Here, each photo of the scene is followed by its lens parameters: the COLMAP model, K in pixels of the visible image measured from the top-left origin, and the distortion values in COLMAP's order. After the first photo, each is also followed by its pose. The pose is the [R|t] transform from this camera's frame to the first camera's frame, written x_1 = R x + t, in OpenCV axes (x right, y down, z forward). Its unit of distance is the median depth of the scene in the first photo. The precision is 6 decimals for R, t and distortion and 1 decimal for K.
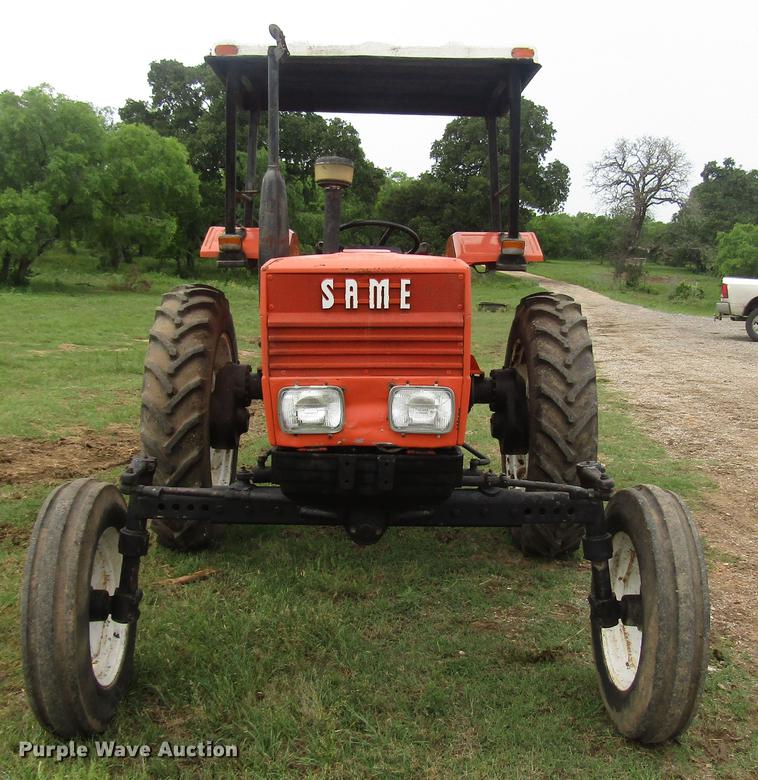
lens RADIAL K [[961.5, 0, 390.1], [0, 961.5, 414.0], [0, 0, 1]] dist [-0.028448, 0.000000]
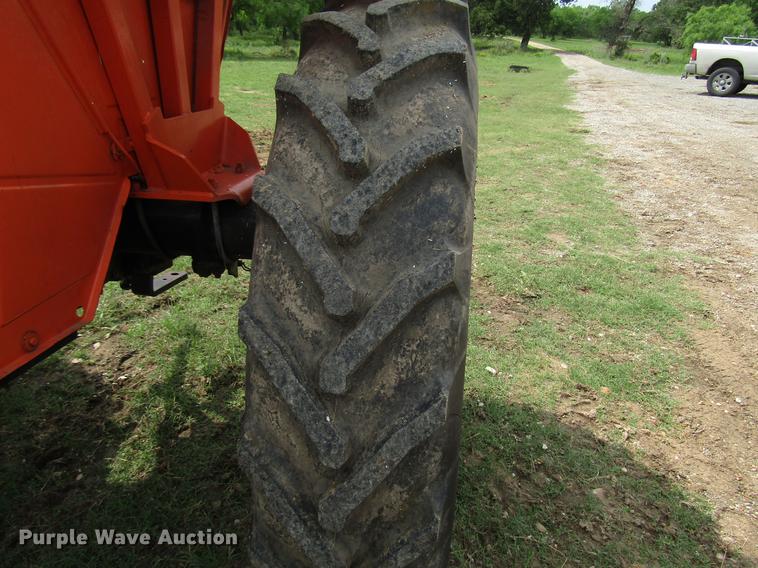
lens RADIAL K [[540.2, 0, 378.5], [0, 540.2, 284.6], [0, 0, 1]] dist [-0.013100, 0.007273]
pose [[0.989510, 0.054536, -0.133775, 0.112381], [-0.017188, 0.963874, 0.265805, -0.040332], [0.143439, -0.260717, 0.954700, 0.450432]]
